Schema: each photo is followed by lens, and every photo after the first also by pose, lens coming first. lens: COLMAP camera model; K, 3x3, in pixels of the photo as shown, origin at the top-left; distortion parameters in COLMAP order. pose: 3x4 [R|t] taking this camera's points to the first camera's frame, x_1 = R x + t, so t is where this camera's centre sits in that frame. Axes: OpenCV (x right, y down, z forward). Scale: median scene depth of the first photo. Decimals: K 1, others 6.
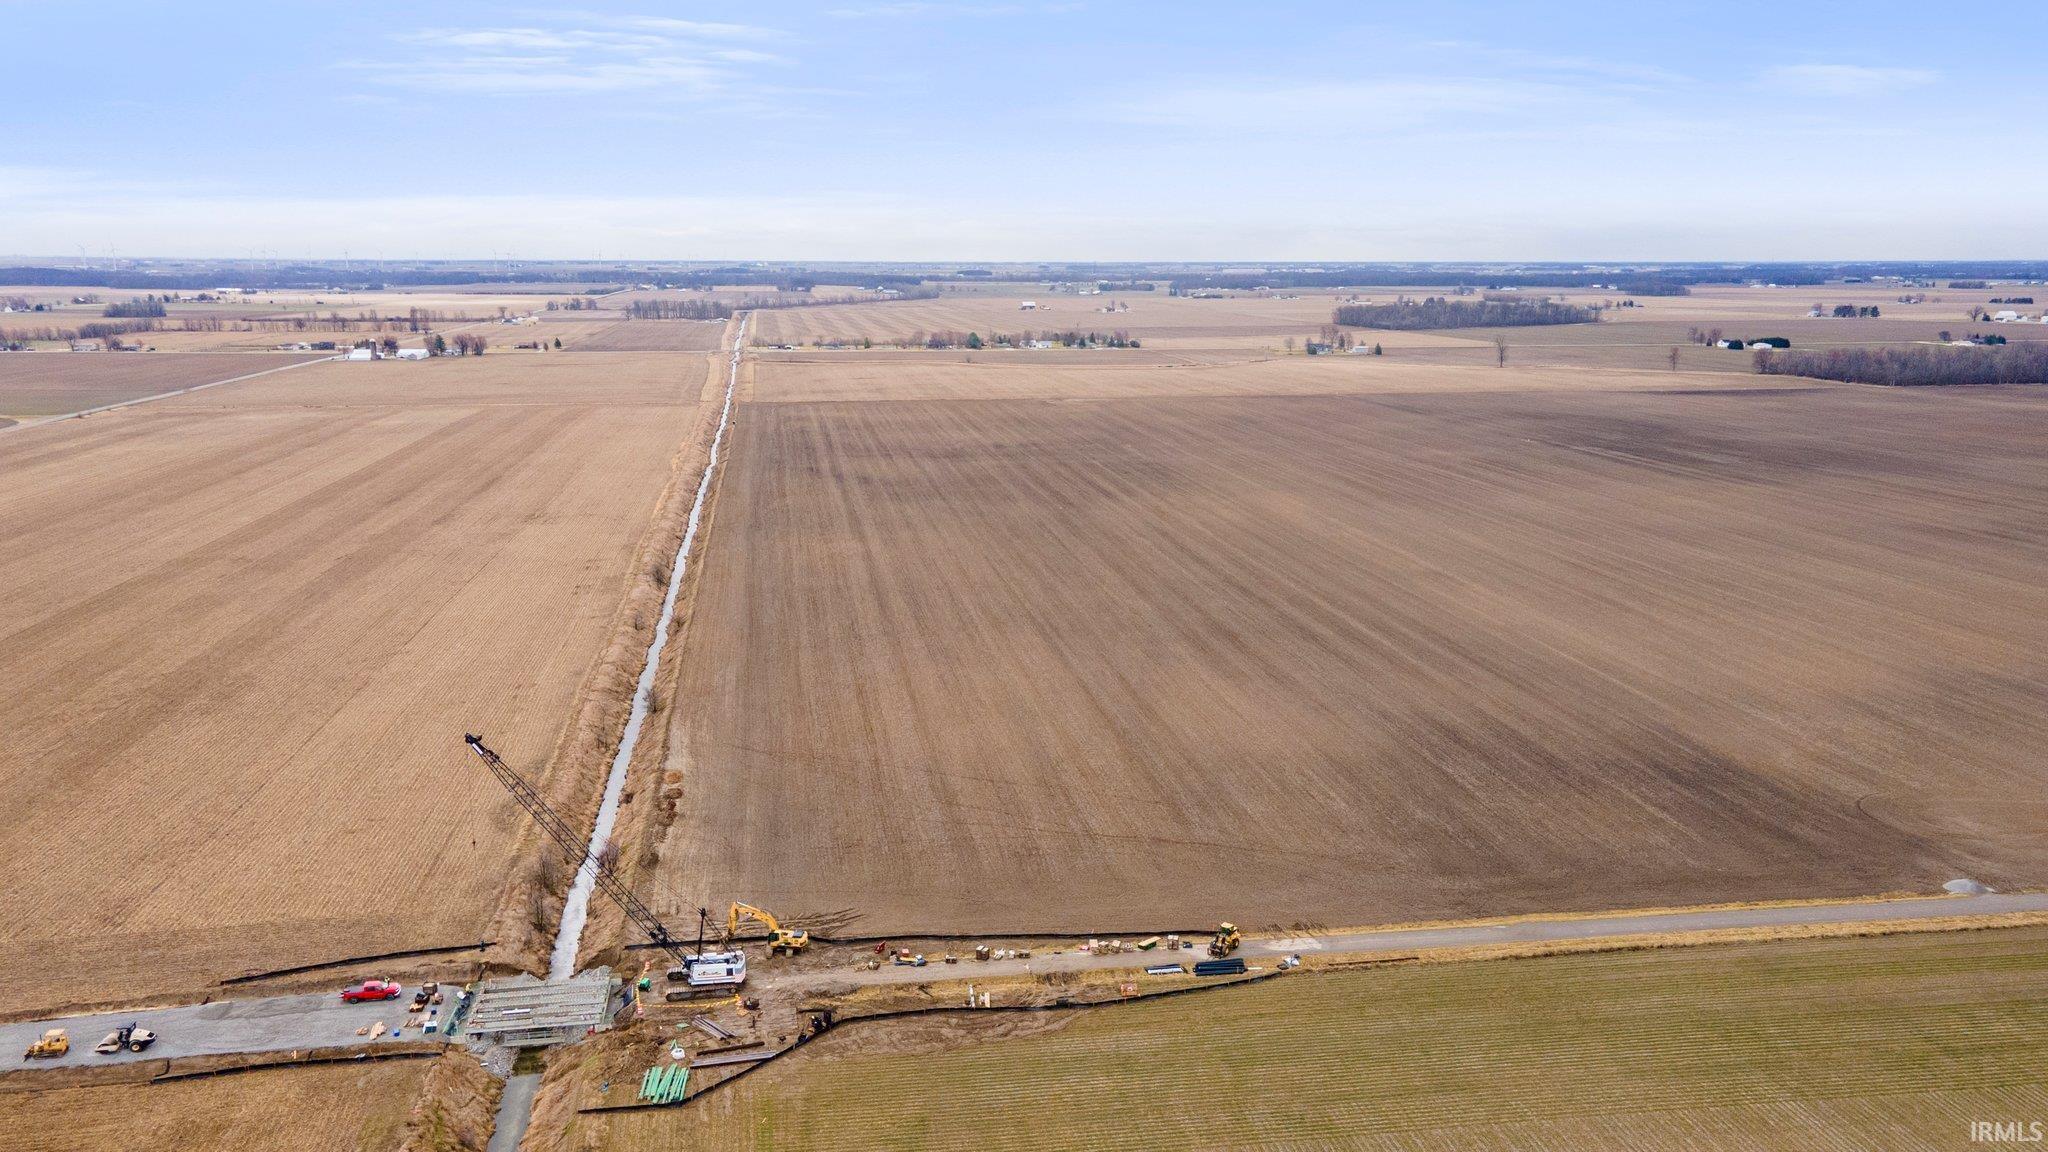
lens RADIAL K [[1539.9, 0, 1093.7], [0, 1539.9, 537.3], [0, 0, 1]] dist [0.031346, 0.028302]
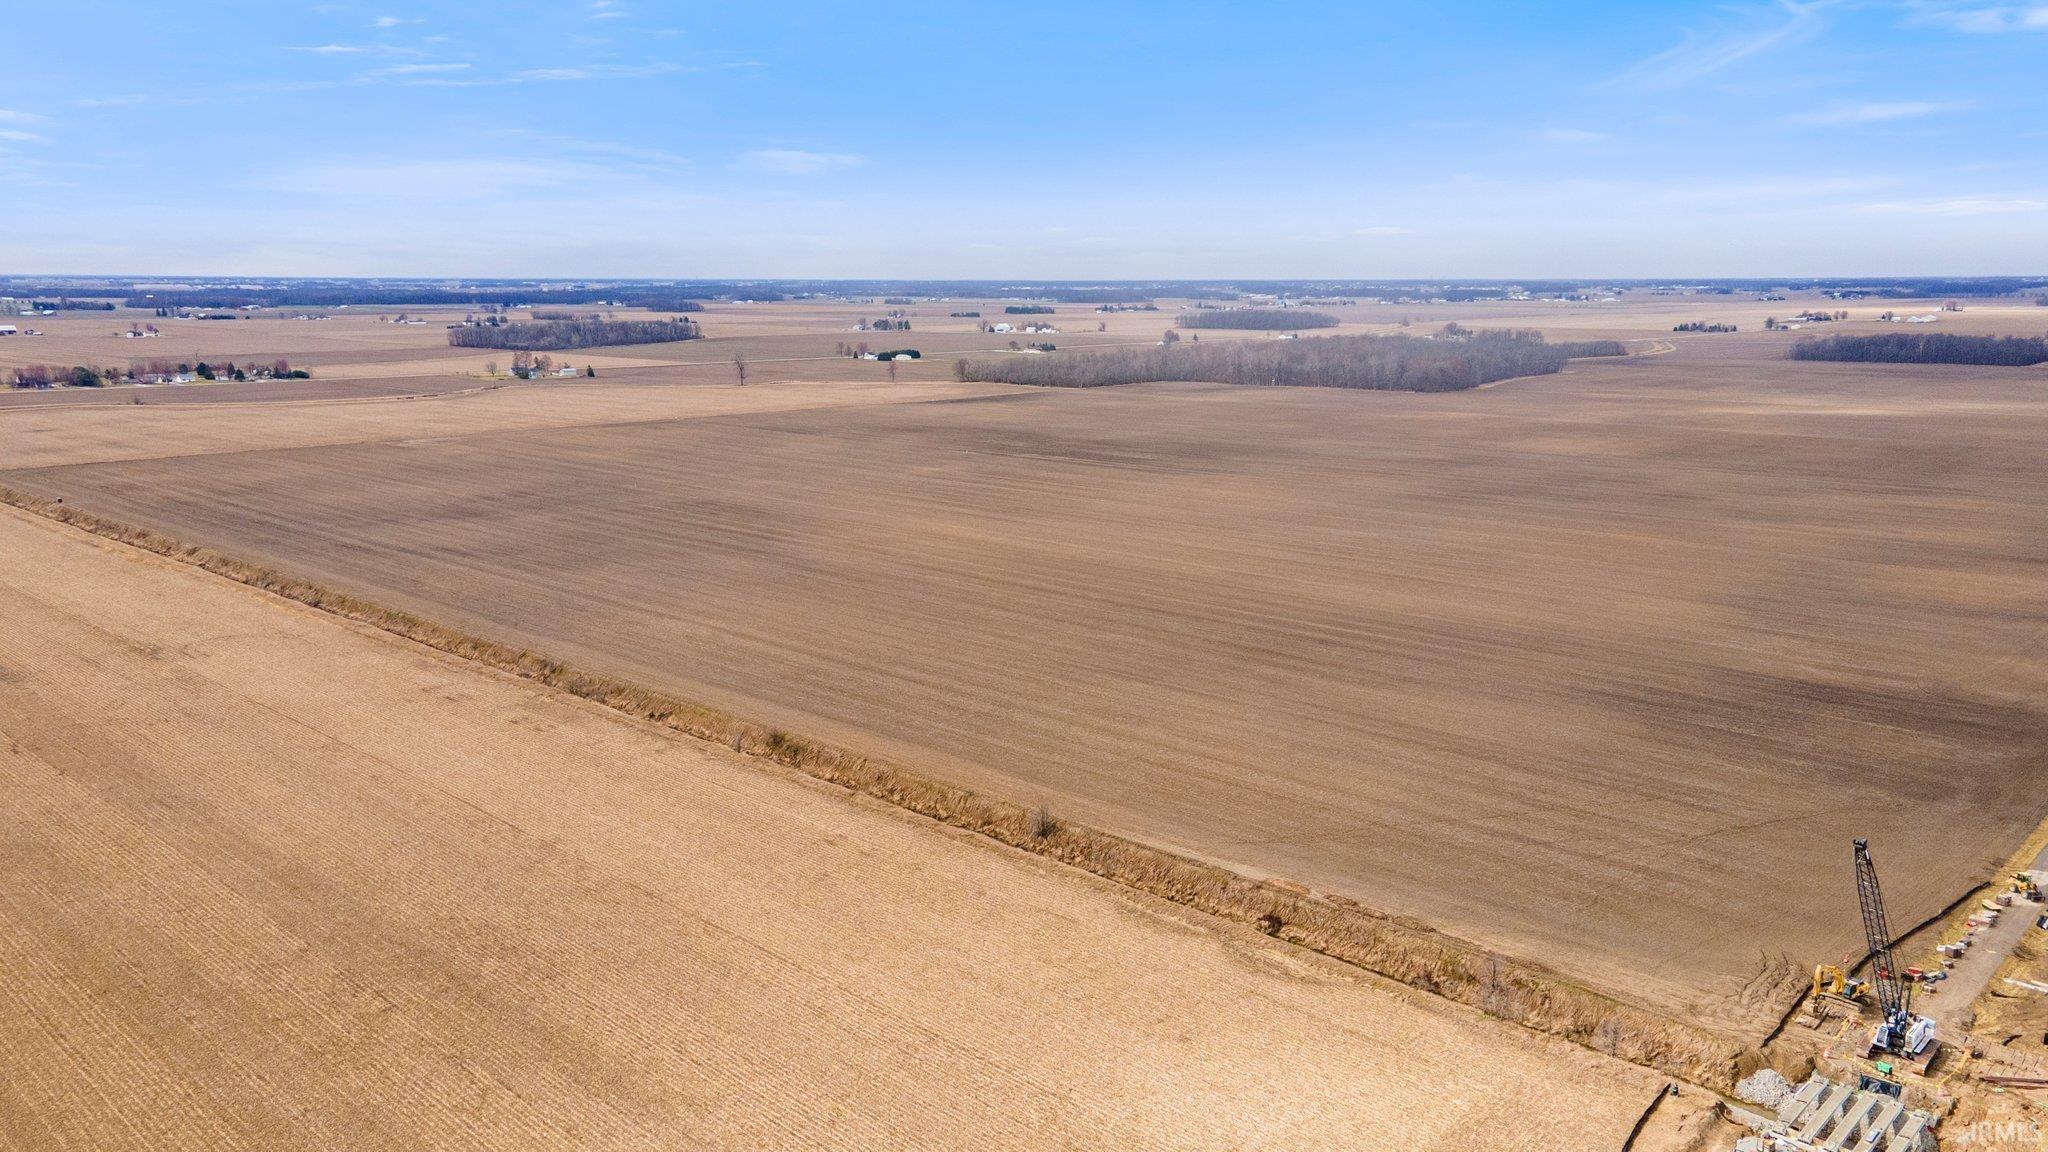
lens RADIAL K [[1539.9, 0, 1012.1], [0, 1539.9, 573.6], [0, 0, 1]] dist [0.031346, 0.028302]
pose [[0.795451, -0.115145, 0.594979, -0.819891], [0.107920, 0.993005, 0.047892, -0.068782], [-0.596332, 0.026114, 0.802313, 0.373732]]
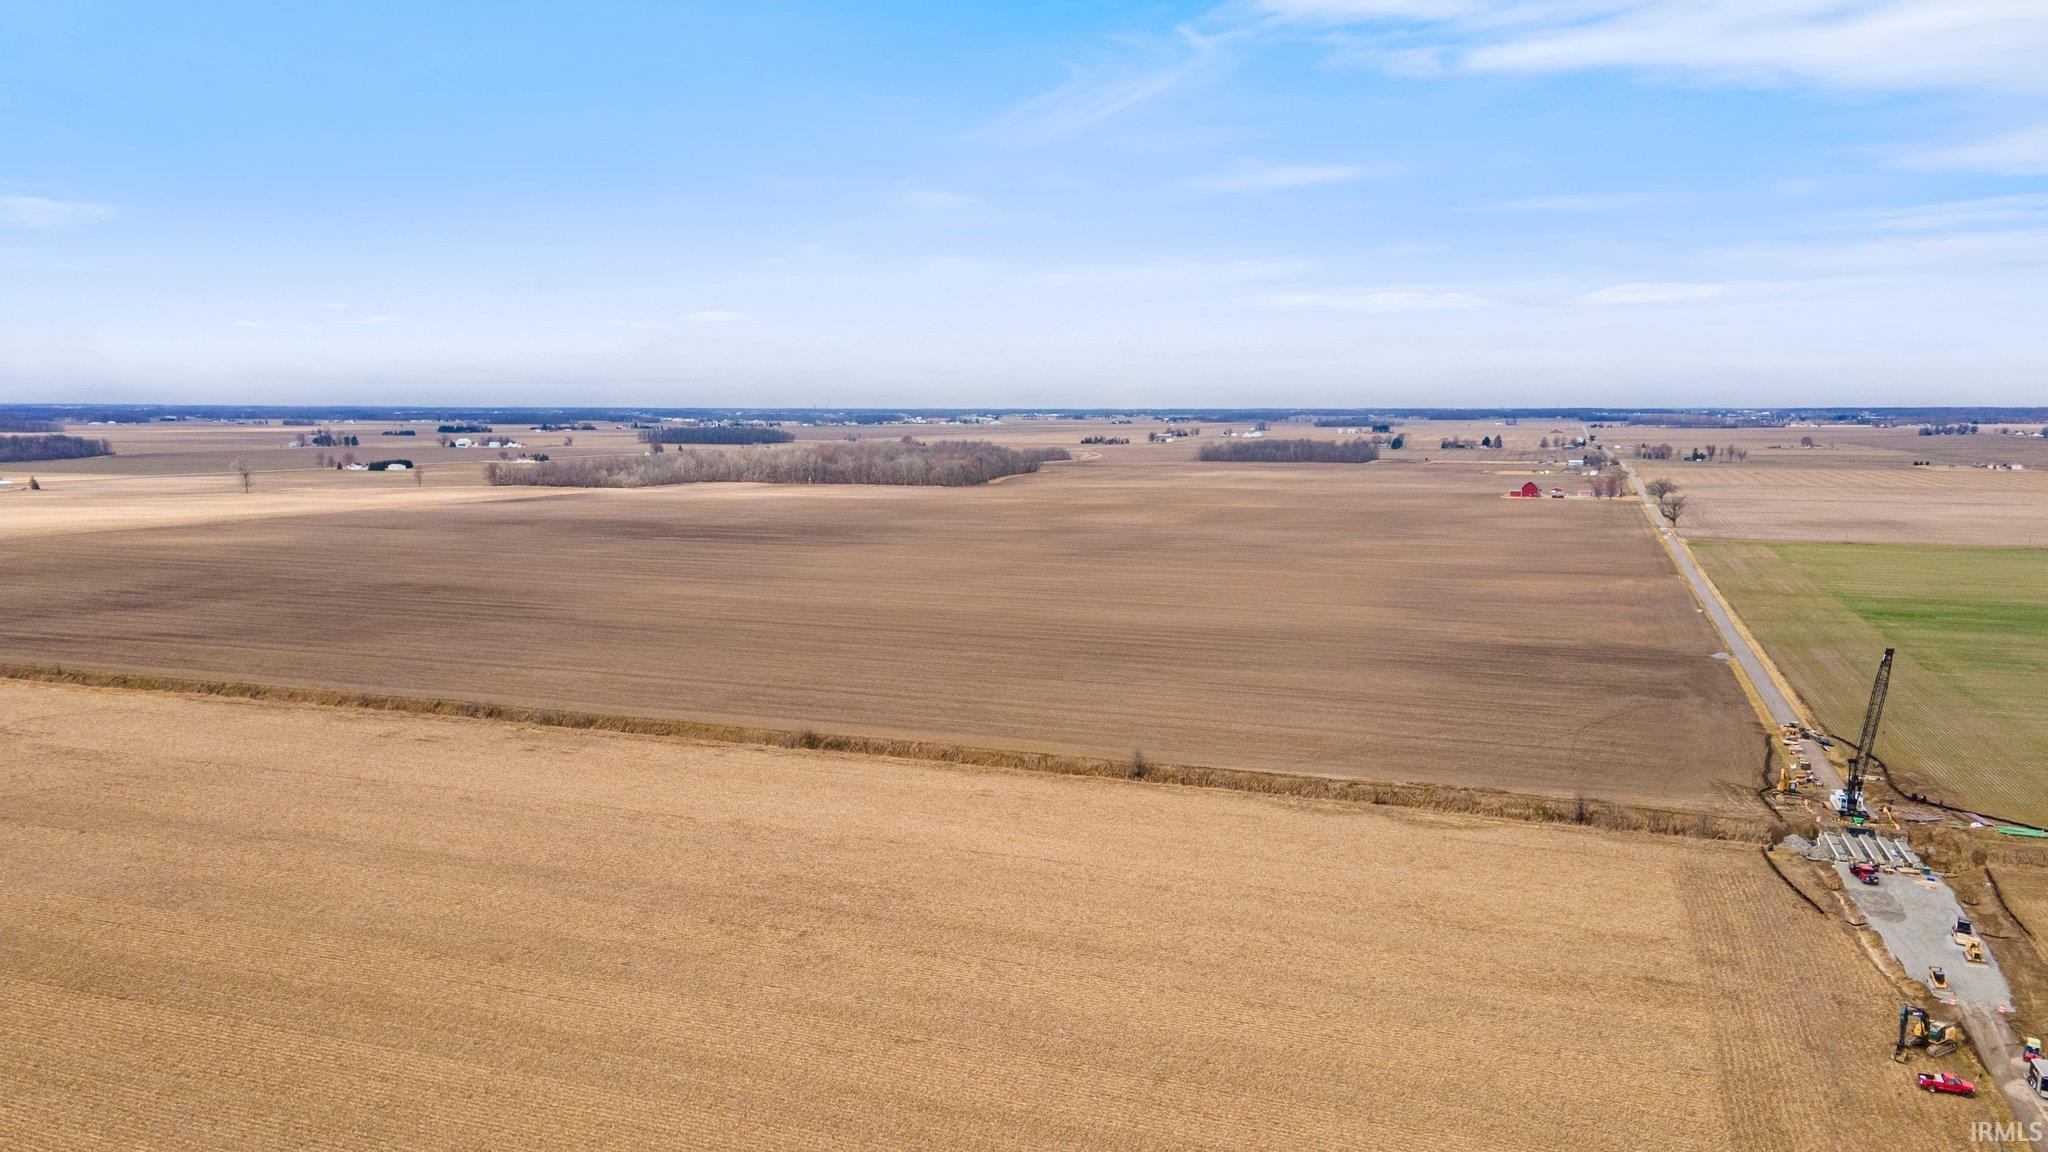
lens RADIAL K [[1539.9, 0, 1021.9], [0, 1539.9, 571.4], [0, 0, 1]] dist [0.031346, 0.028302]
pose [[0.499139, -0.094419, 0.861363, -1.185638], [0.156424, 0.987533, 0.017605, -0.037648], [-0.852286, 0.125950, 0.507685, 0.616525]]
